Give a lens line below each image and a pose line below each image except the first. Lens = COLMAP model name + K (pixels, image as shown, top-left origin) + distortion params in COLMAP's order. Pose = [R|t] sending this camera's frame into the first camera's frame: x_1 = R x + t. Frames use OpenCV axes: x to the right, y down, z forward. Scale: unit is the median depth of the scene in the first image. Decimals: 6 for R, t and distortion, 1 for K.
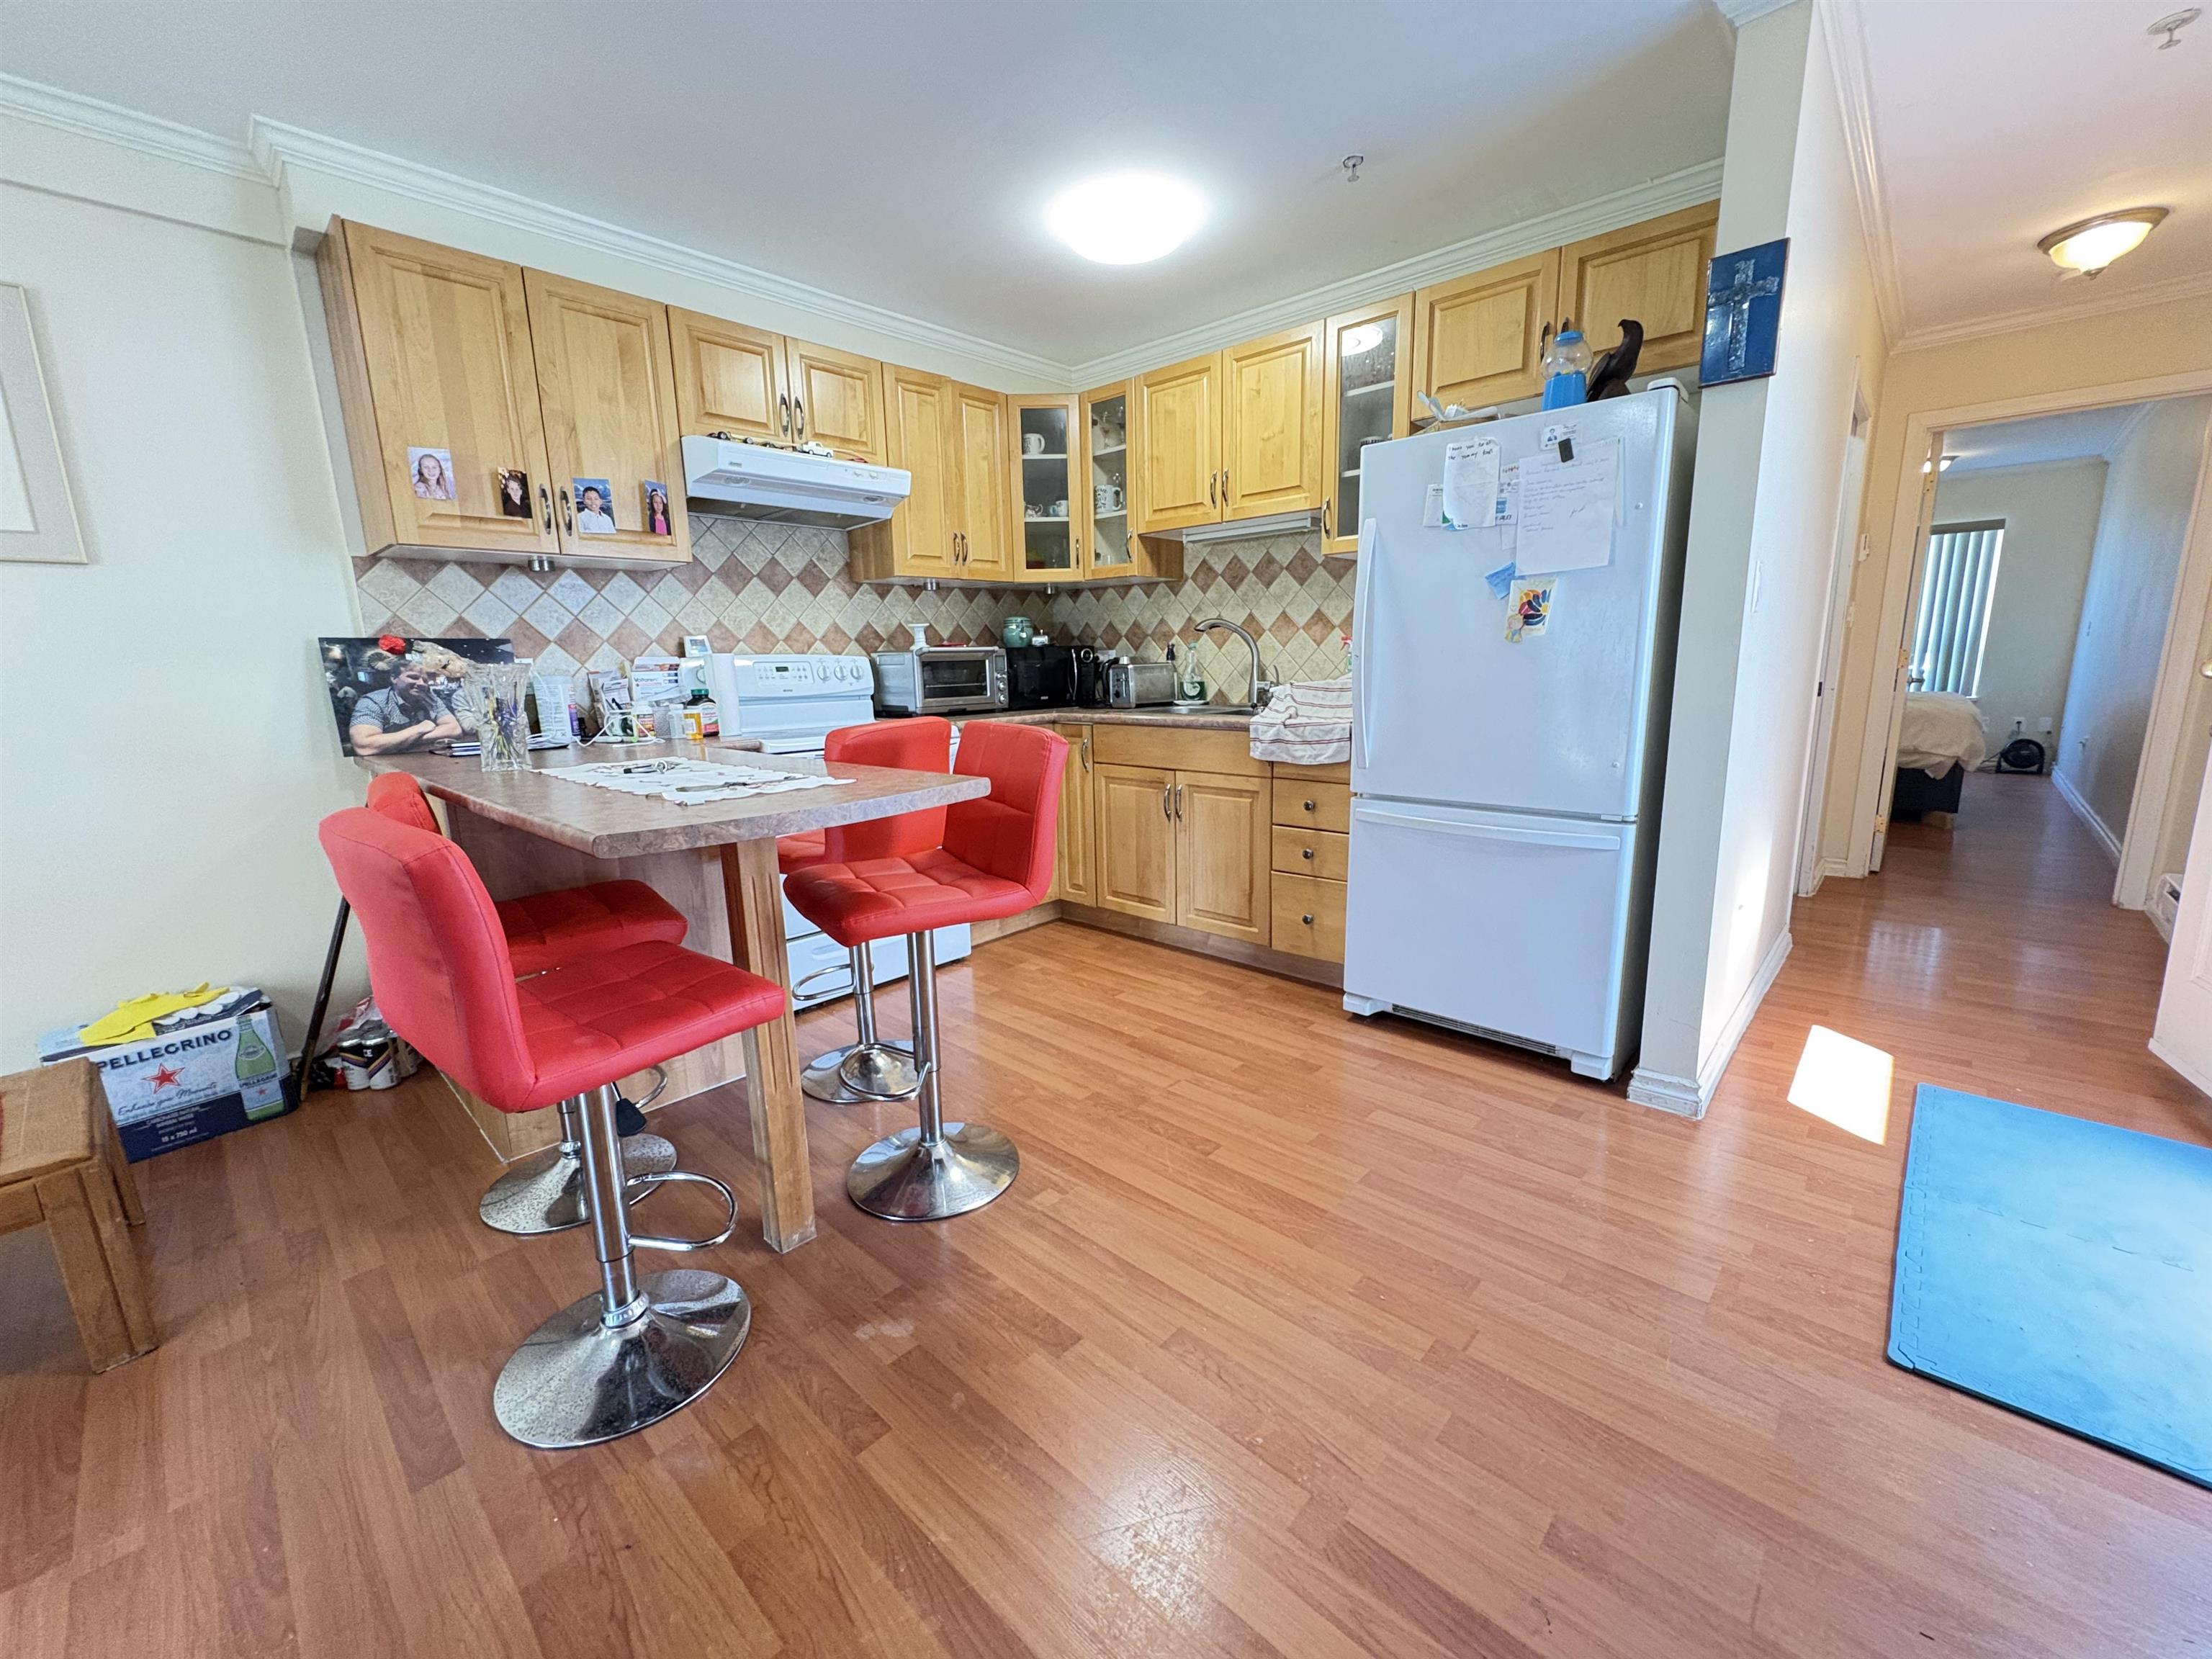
lens RADIAL K [[877.2, 0, 1102.9], [0, 877.2, 825.7], [0, 0, 1]] dist [-0.000803, 0.000706]
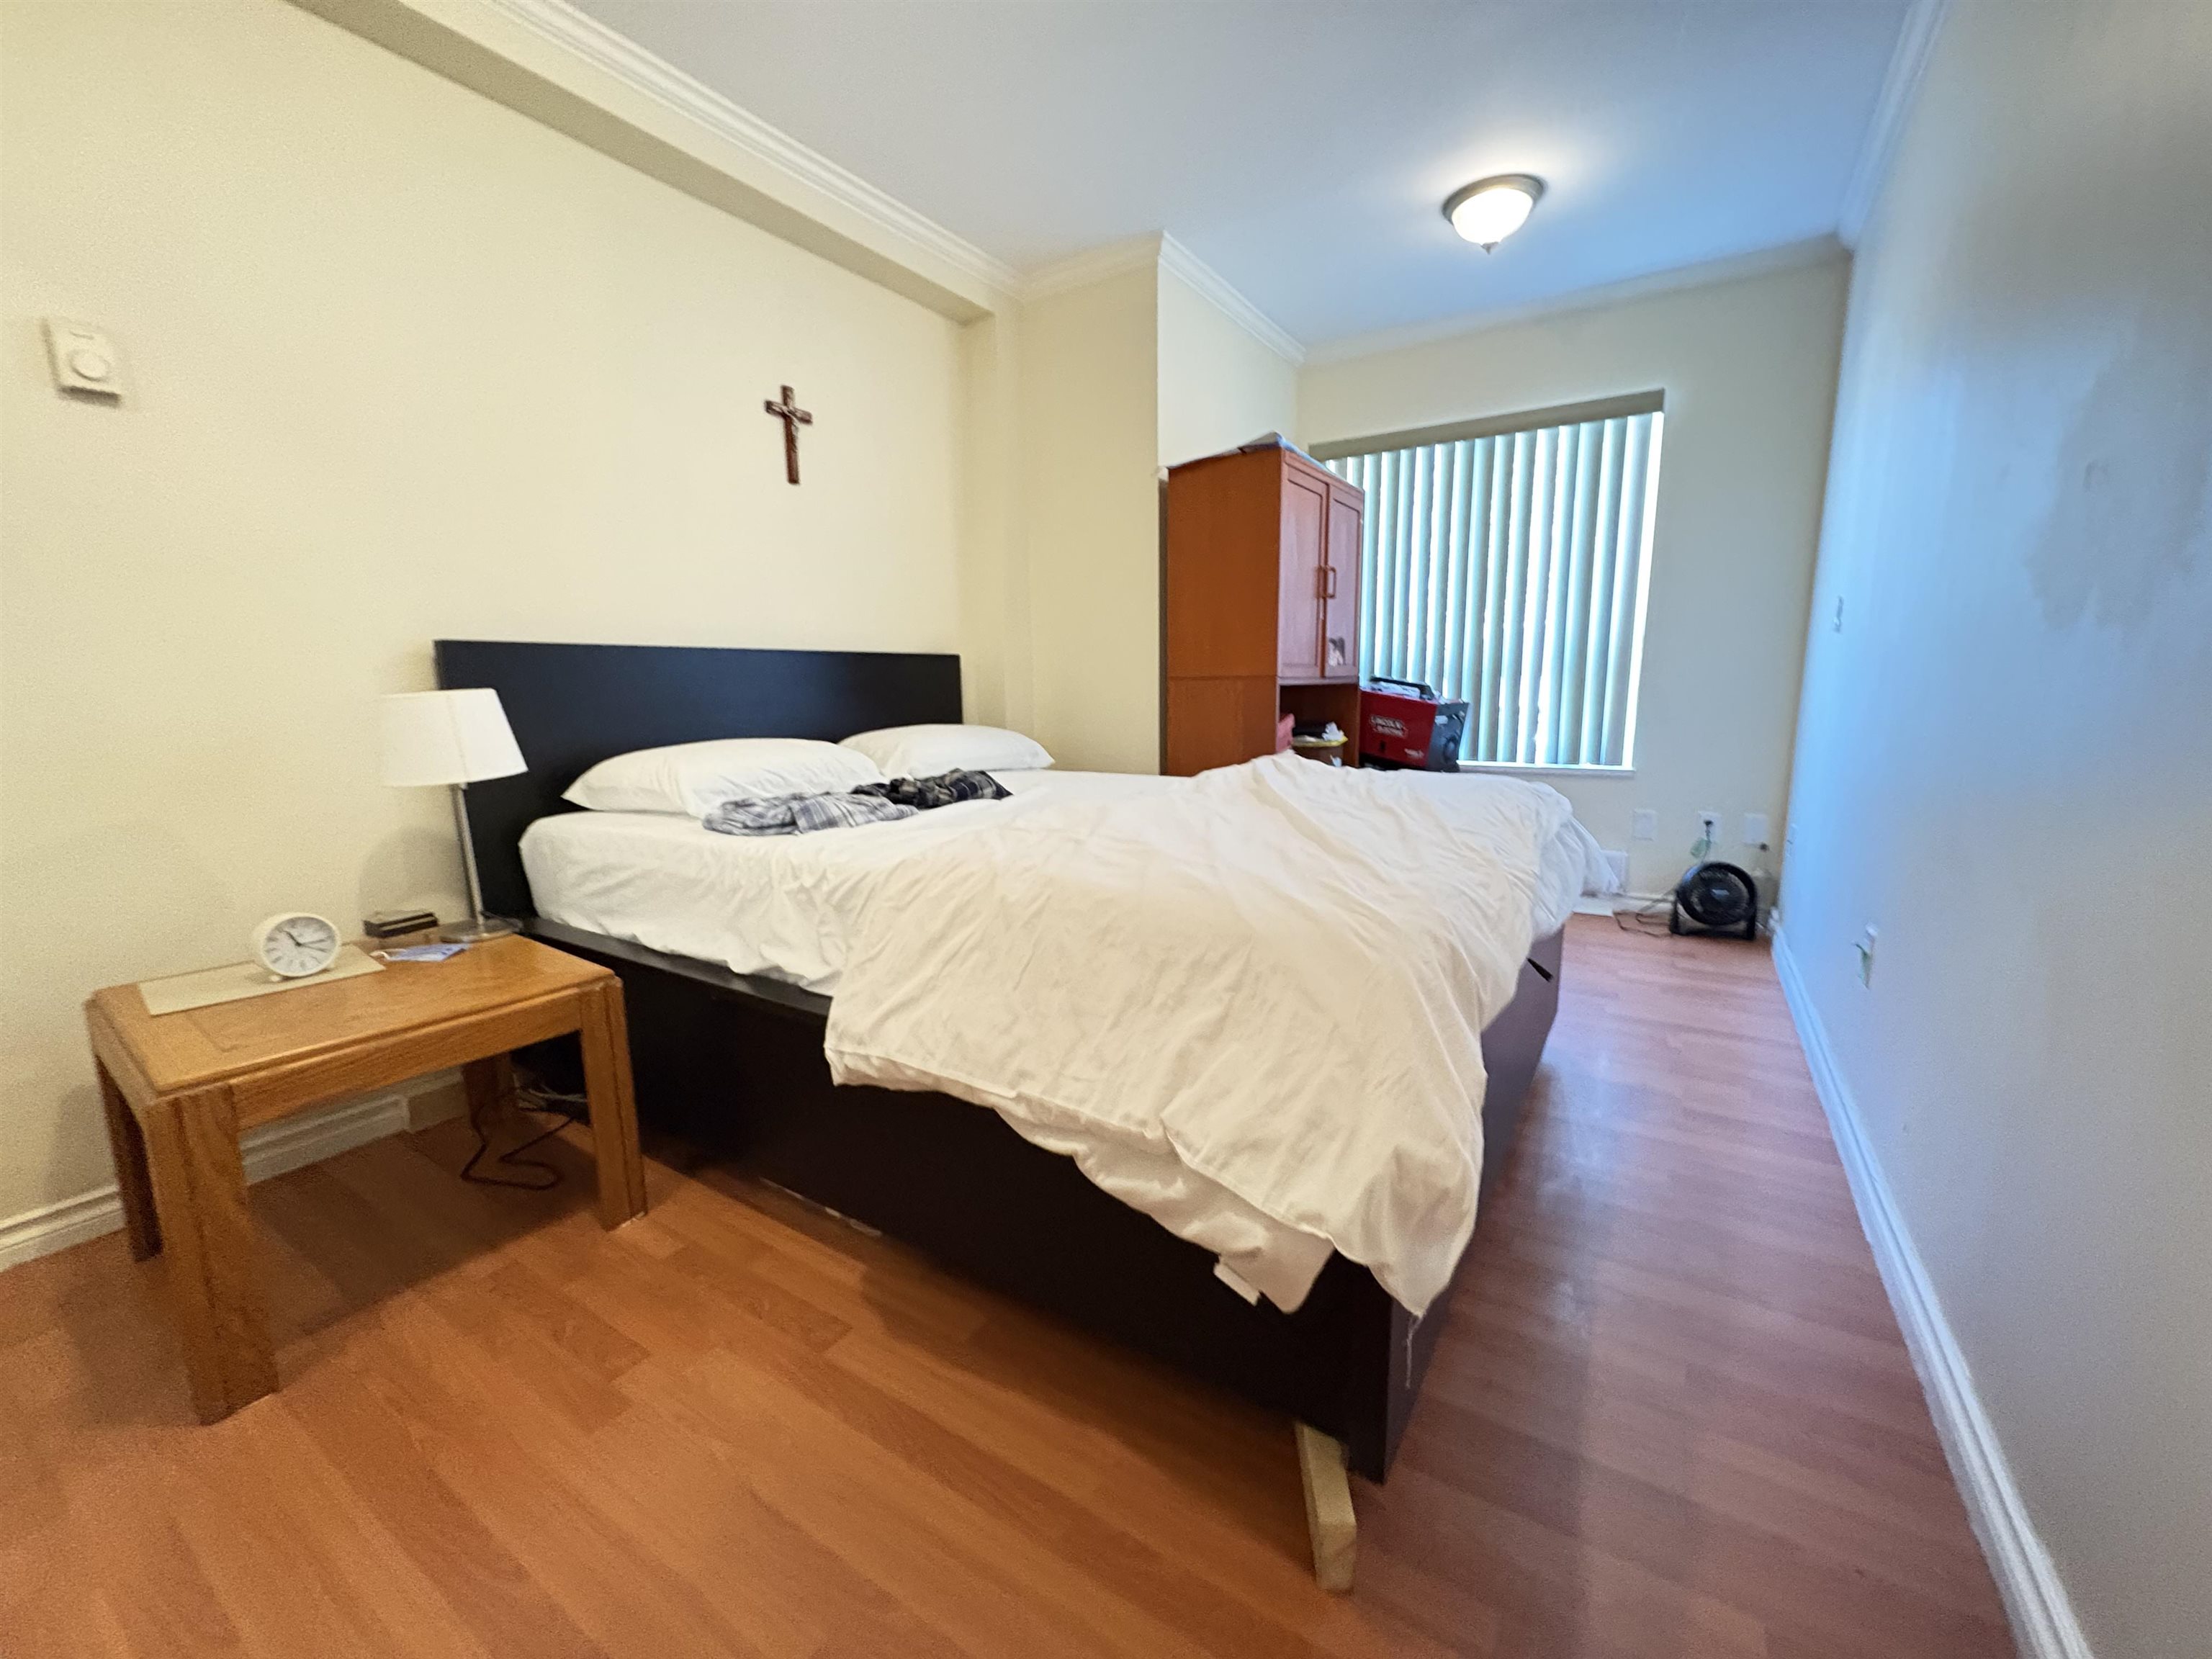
lens RADIAL K [[877.2, 0, 1108.6], [0, 877.2, 836.1], [0, 0, 1]] dist [-0.000803, 0.000706]
pose [[0.982528, -0.020572, 0.184974, 0.656332], [0.025338, 0.999404, -0.023439, -0.110169], [-0.184382, 0.027717, 0.982464, 0.611397]]
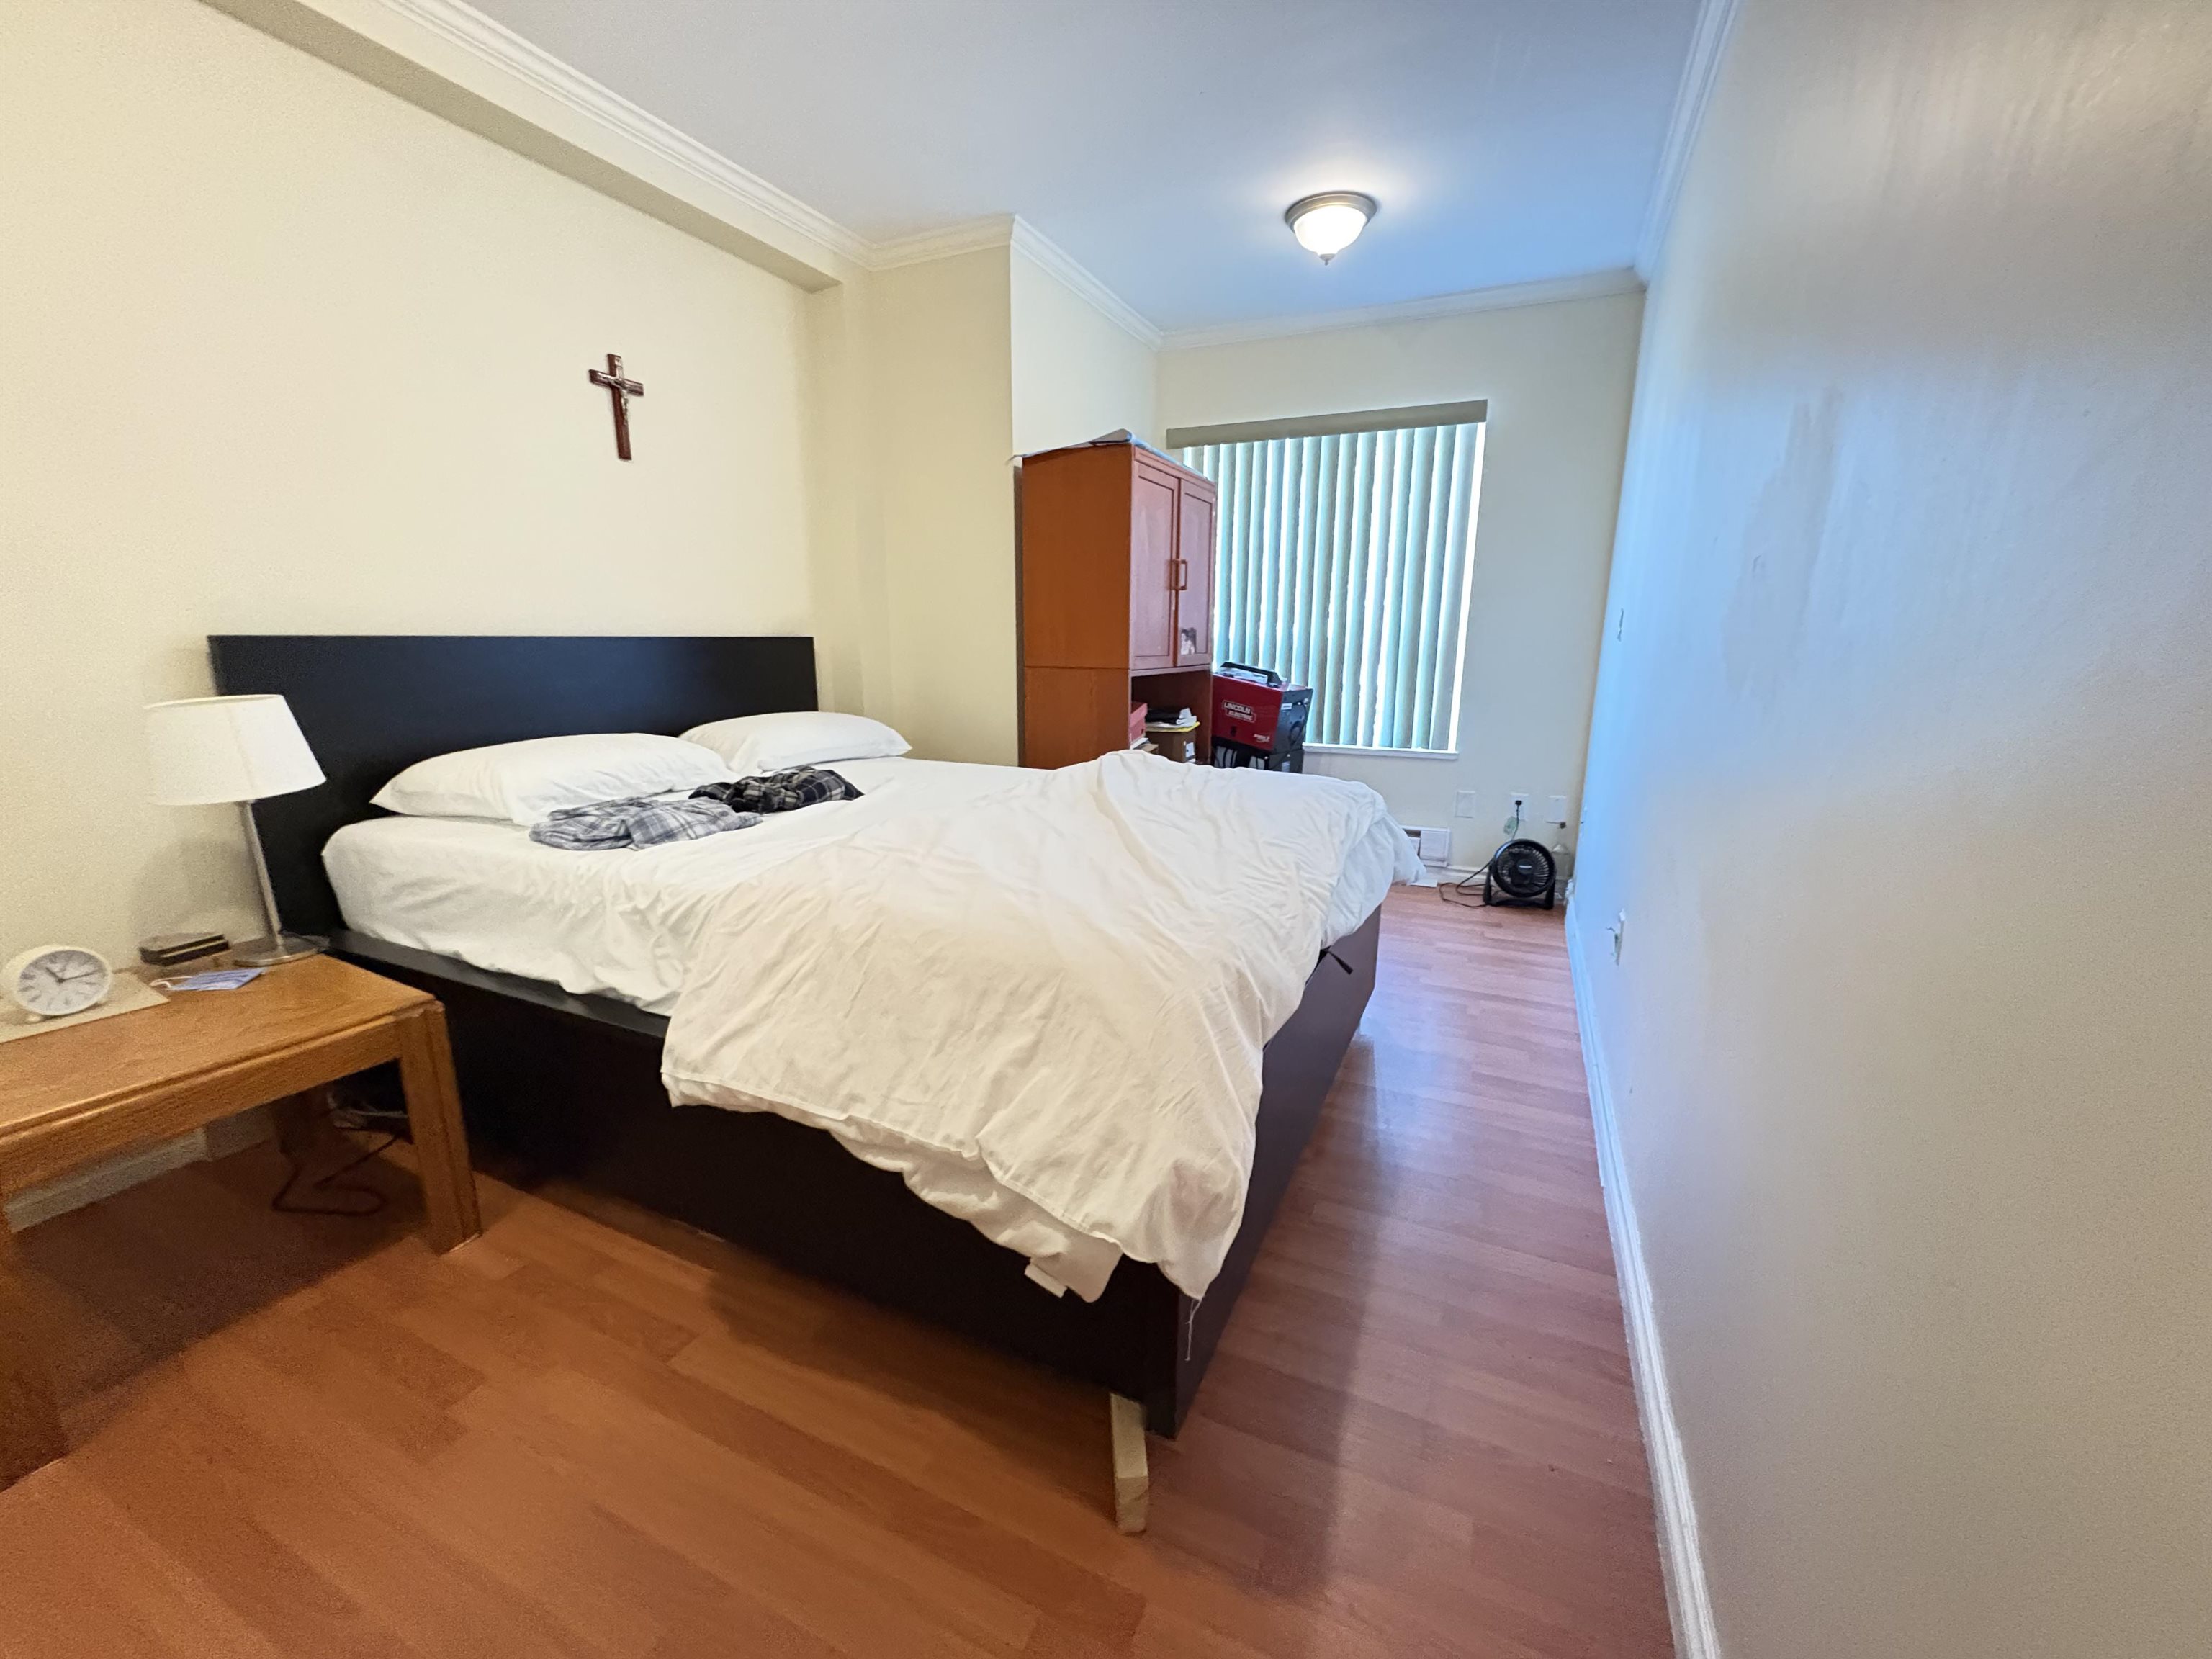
lens RADIAL K [[877.2, 0, 1108.3], [0, 877.2, 835.6], [0, 0, 1]] dist [-0.000803, 0.000706]
pose [[0.948638, -0.040646, 0.313743, 0.665142], [0.032293, 0.998973, 0.031776, -0.125534], [-0.314713, -0.020012, 0.948976, 0.596398]]
